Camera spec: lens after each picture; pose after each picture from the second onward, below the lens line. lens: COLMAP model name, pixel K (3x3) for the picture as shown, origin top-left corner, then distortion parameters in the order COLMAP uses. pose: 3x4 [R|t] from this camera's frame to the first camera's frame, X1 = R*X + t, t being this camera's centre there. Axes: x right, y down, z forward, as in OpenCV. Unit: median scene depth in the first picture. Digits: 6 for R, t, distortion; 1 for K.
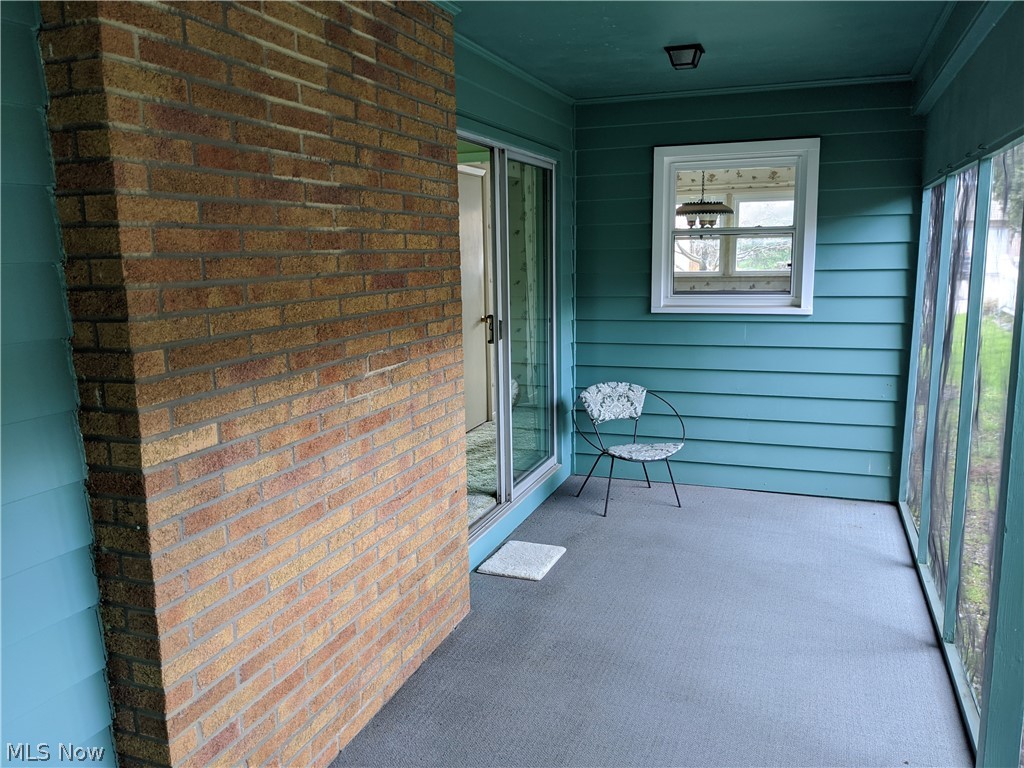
lens RADIAL K [[817.9, 0, 511.7], [0, 817.9, 383.2], [0, 0, 1]] dist [0.041940, -0.036556]
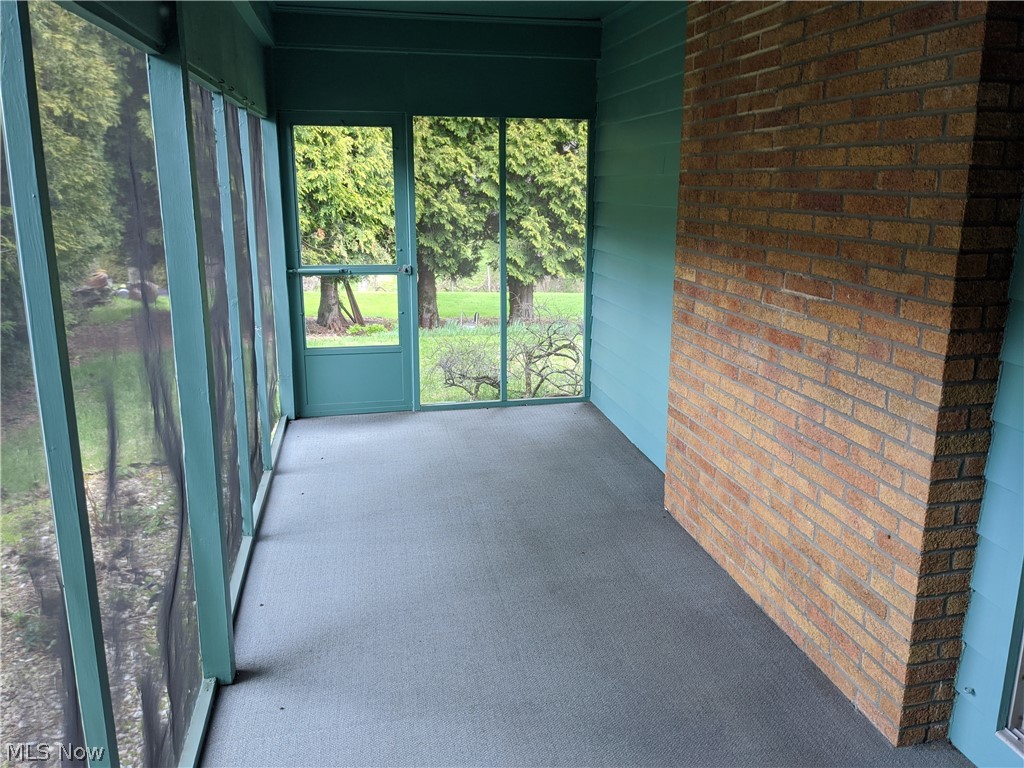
lens RADIAL K [[817.9, 0, 513.2], [0, 817.9, 382.6], [0, 0, 1]] dist [0.041940, -0.036556]
pose [[-0.854272, 0.132717, -0.502598, 0.677483], [-0.081193, 0.920926, 0.381186, -0.281175], [0.513446, 0.366444, -0.775946, 1.731346]]
